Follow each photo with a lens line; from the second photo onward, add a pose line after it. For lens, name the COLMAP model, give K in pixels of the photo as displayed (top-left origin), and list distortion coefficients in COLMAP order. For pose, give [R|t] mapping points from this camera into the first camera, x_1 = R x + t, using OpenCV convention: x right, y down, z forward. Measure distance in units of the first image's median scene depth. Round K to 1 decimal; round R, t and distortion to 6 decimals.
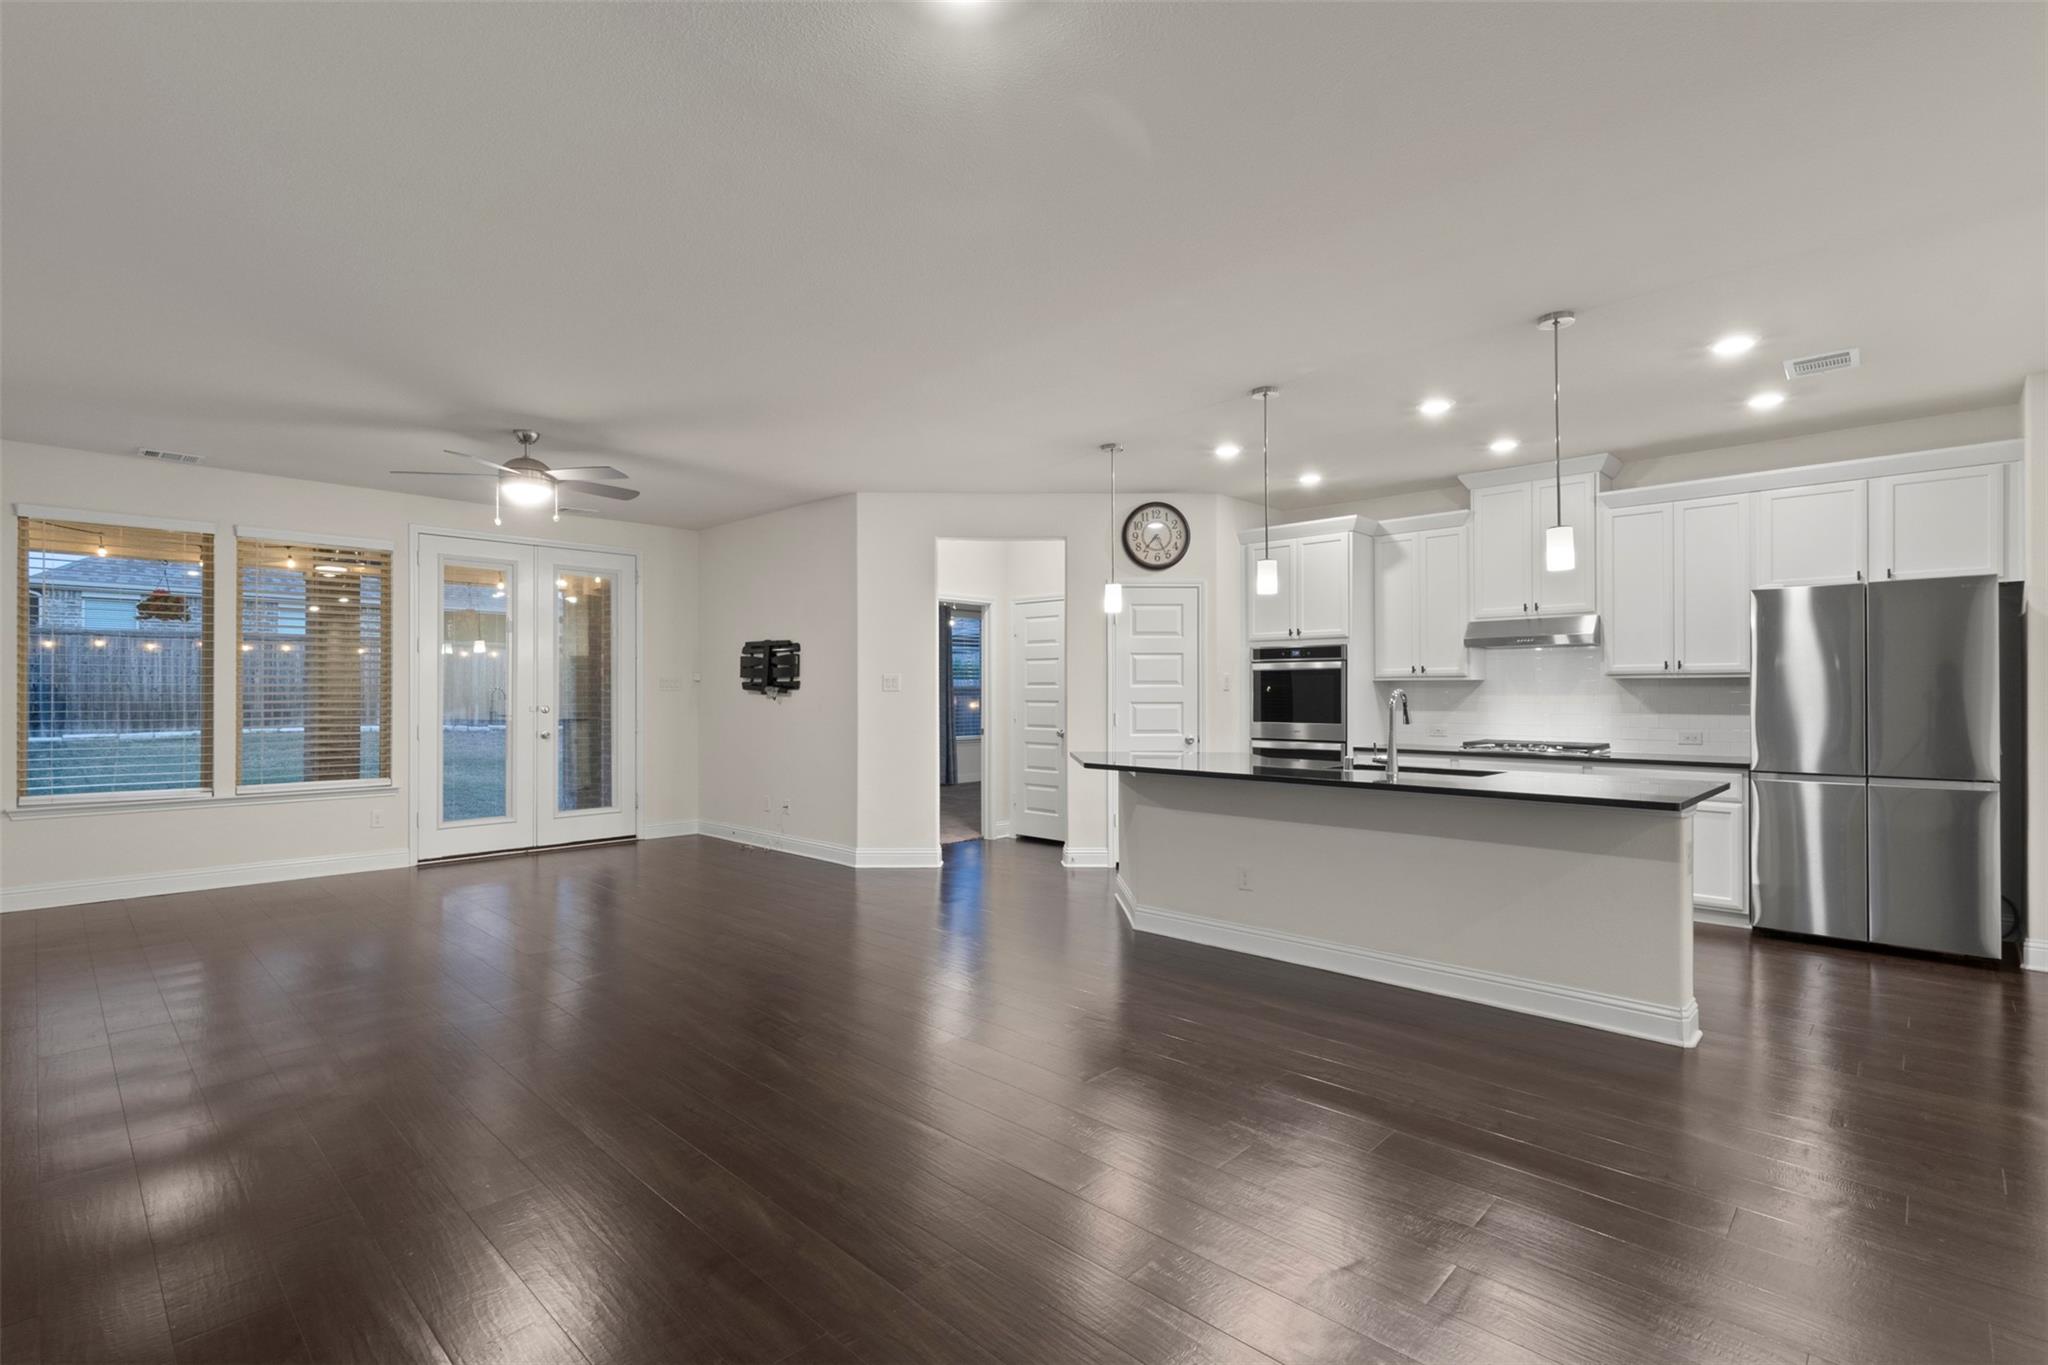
lens RADIAL K [[951.2, 0, 1023.7], [0, 951.2, 690.2], [0, 0, 1]] dist [0.001617, 0.001476]
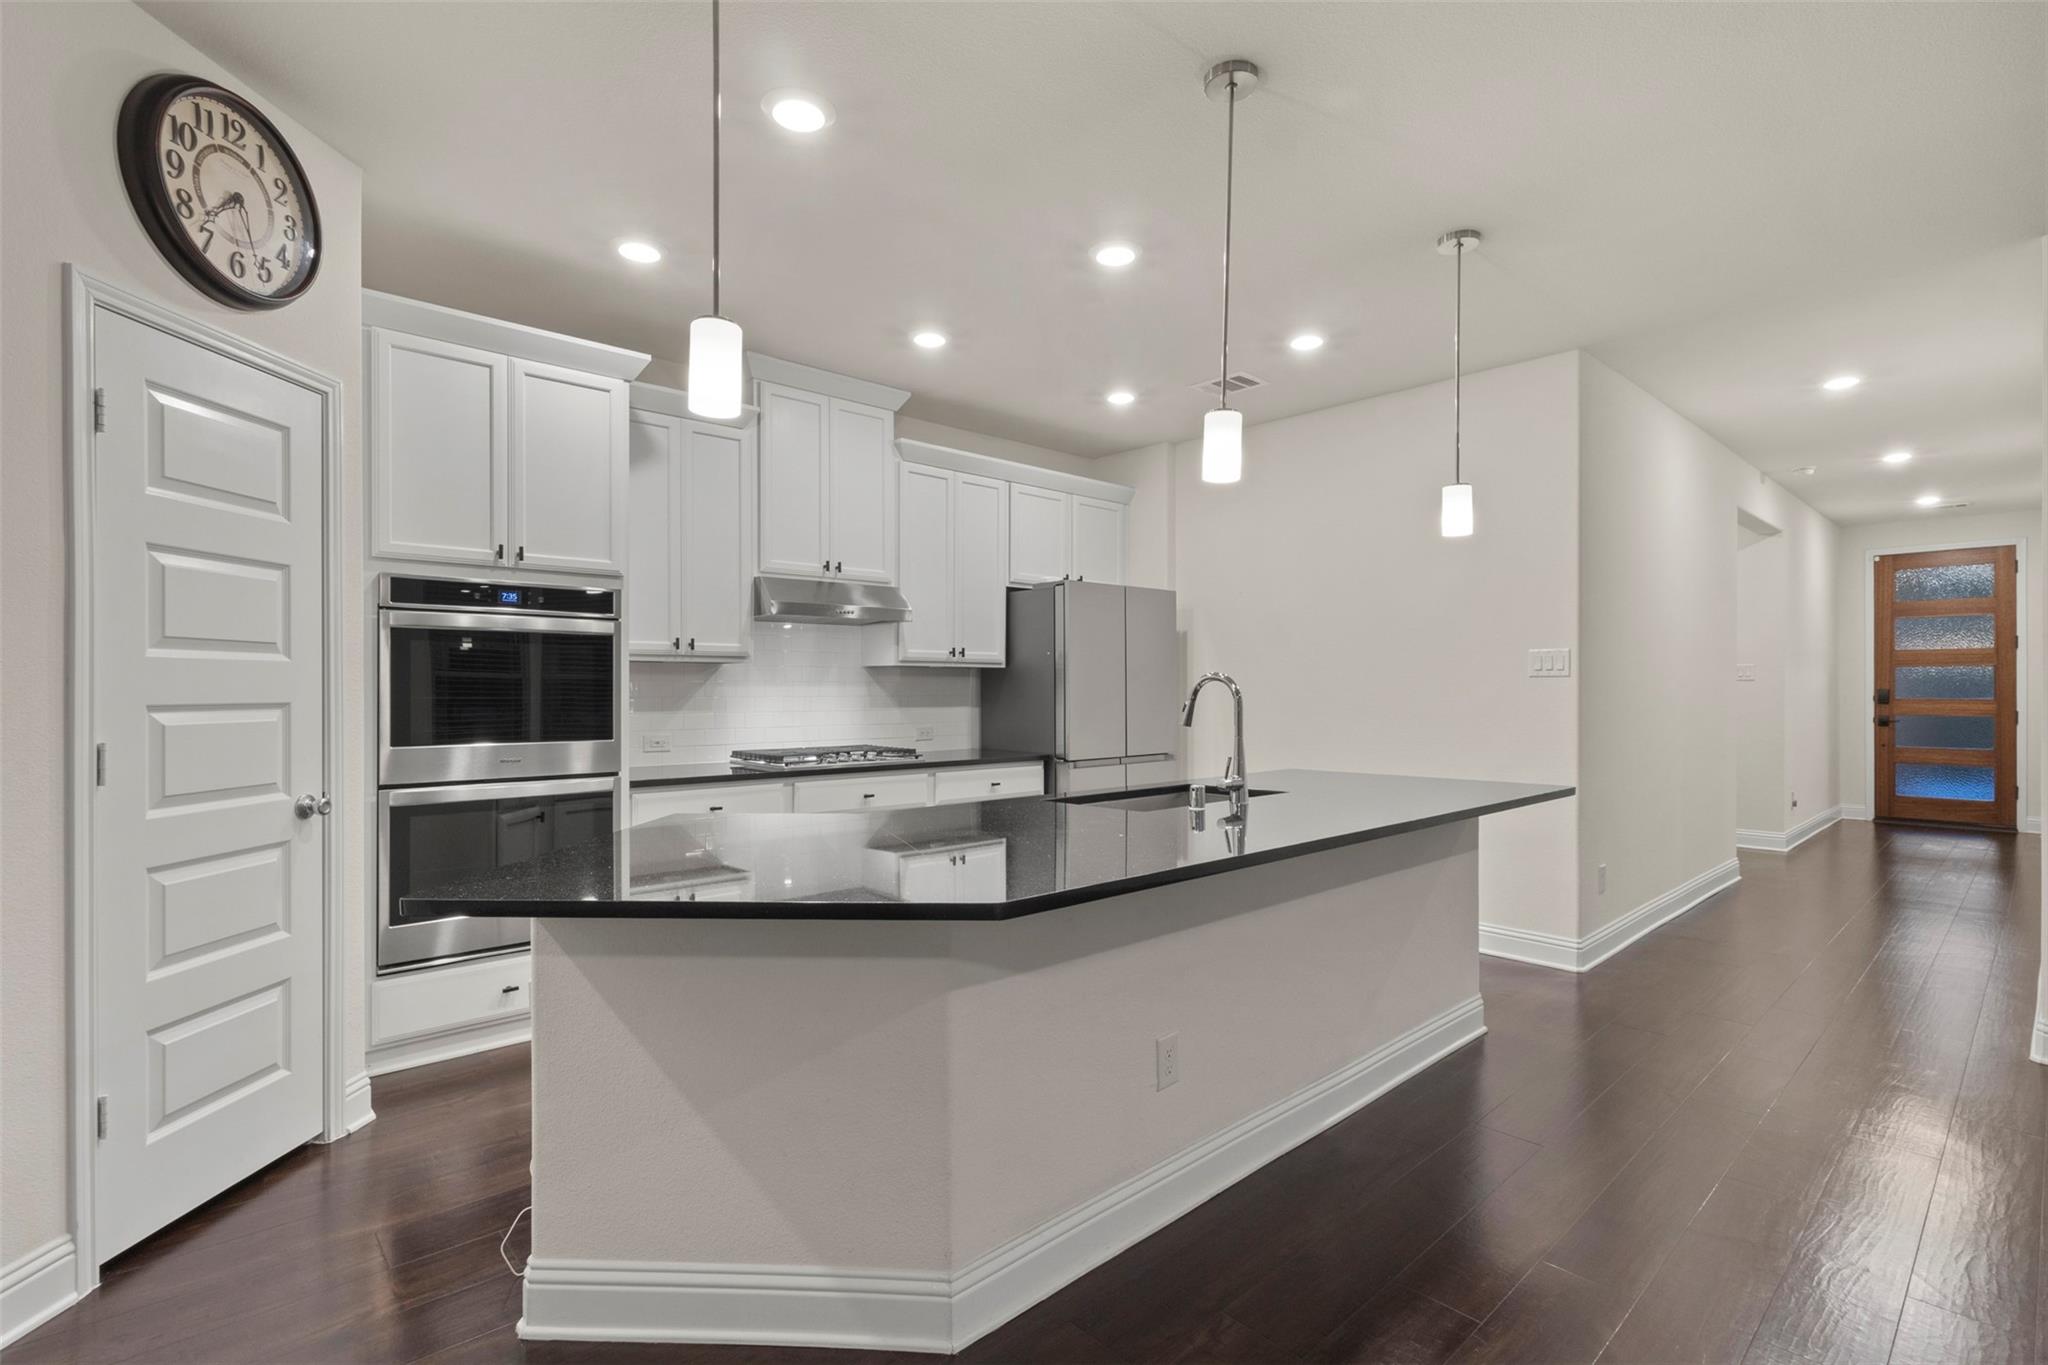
lens RADIAL K [[951.2, 0, 1033.1], [0, 951.2, 692.2], [0, 0, 1]] dist [0.001617, 0.001476]
pose [[0.067550, -0.002633, 0.997712, -0.170707], [-0.001397, 0.999995, 0.002734, 0.006978], [-0.997715, -0.001579, 0.067546, 0.703502]]
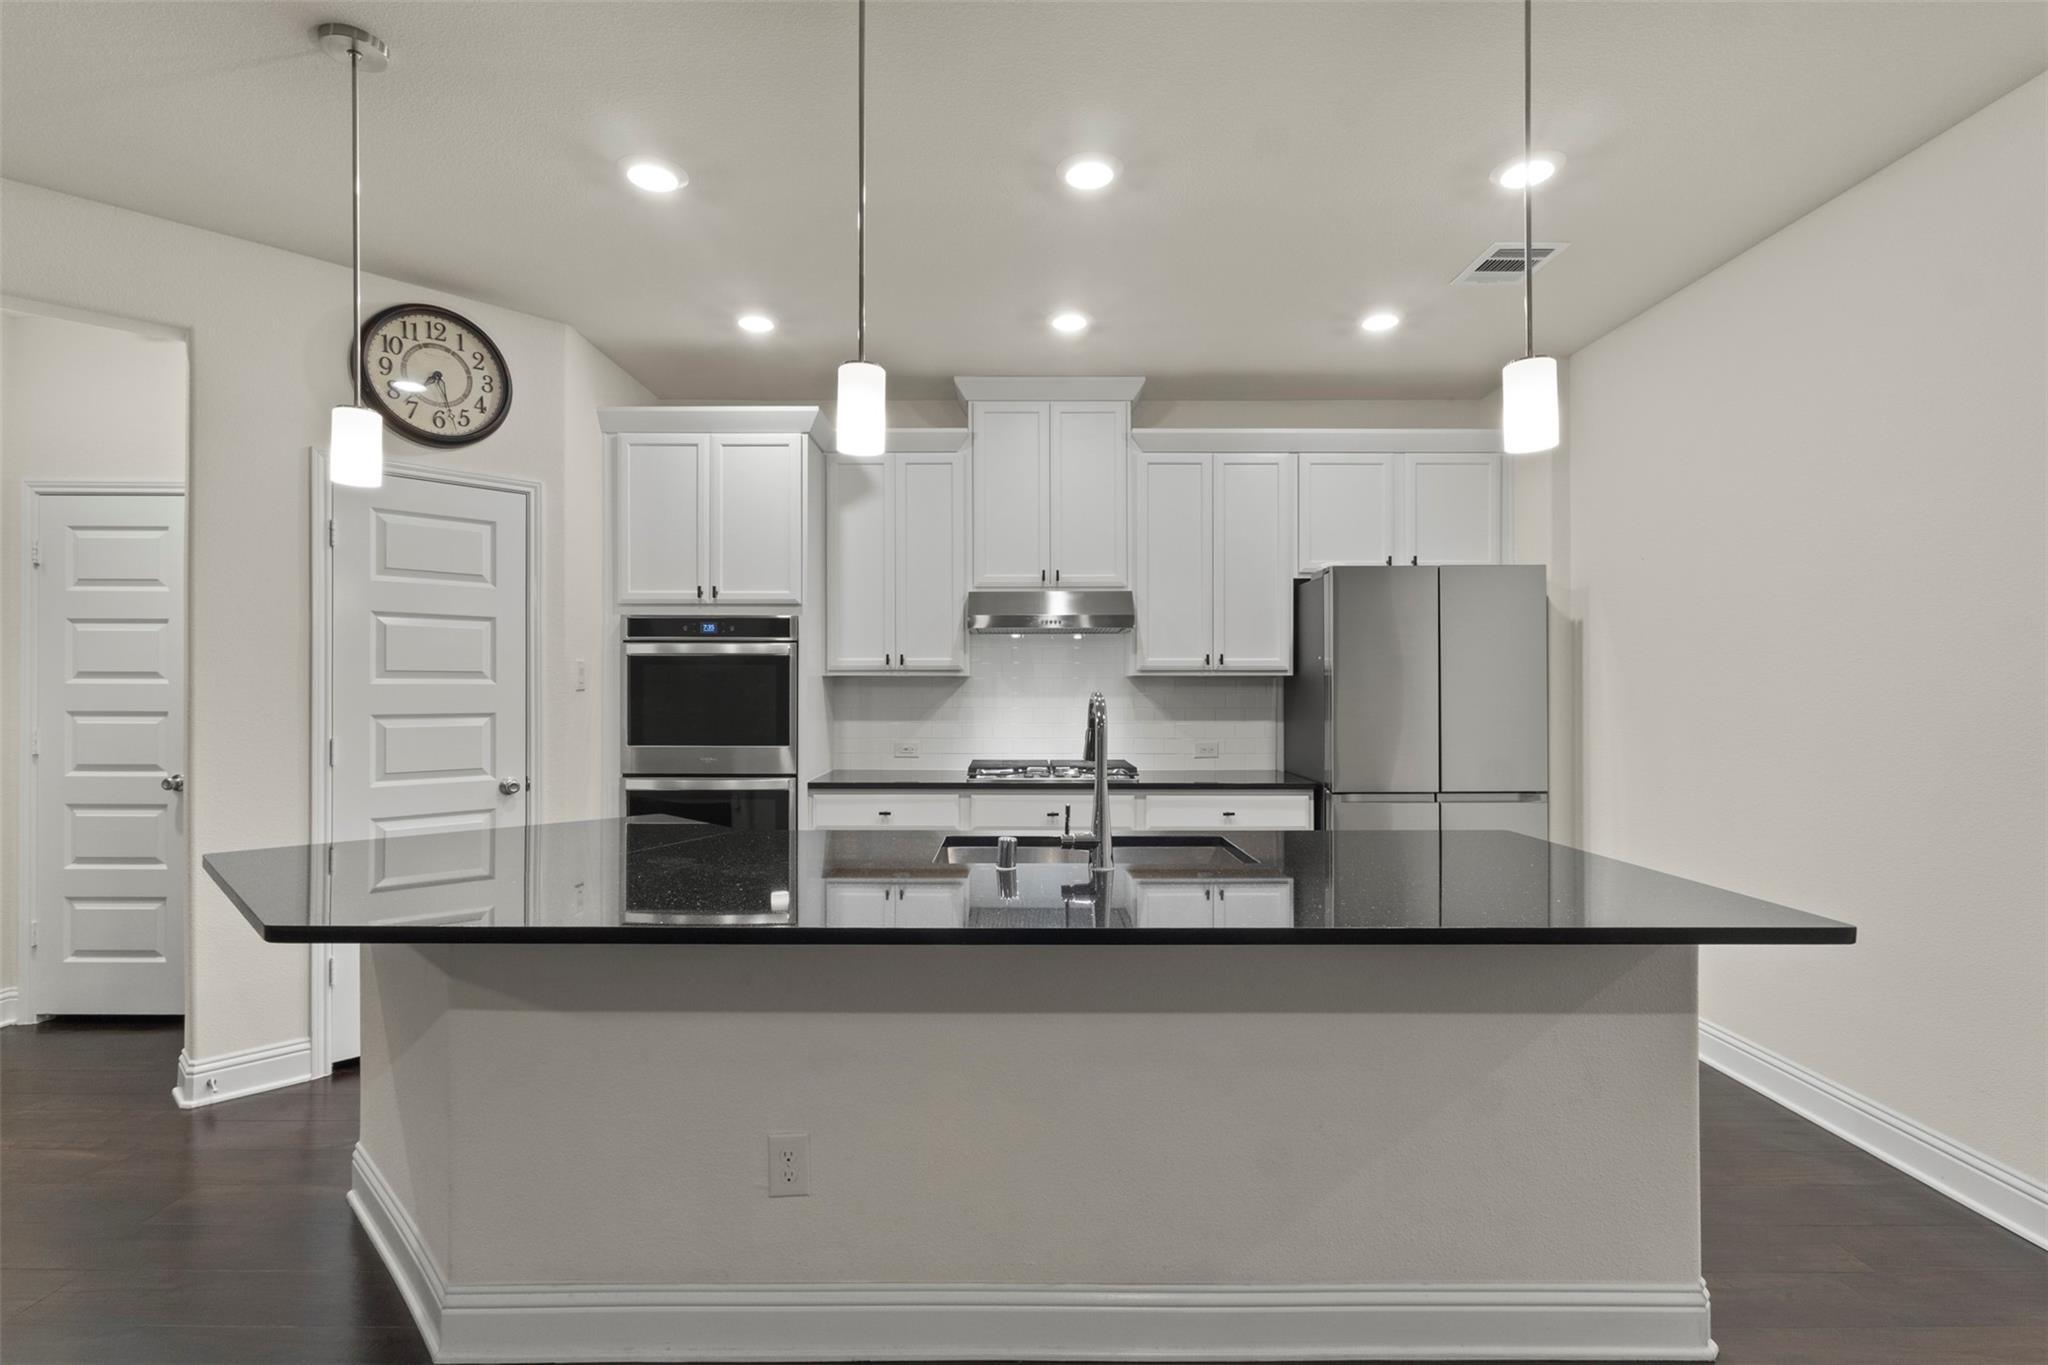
lens RADIAL K [[951.2, 0, 1024.9], [0, 951.2, 688.4], [0, 0, 1]] dist [0.001617, 0.001476]
pose [[0.723497, 0.002189, 0.690324, 0.020504], [-0.001757, 0.999998, -0.001330, -0.000780], [-0.690325, -0.000251, 0.723499, 0.436202]]
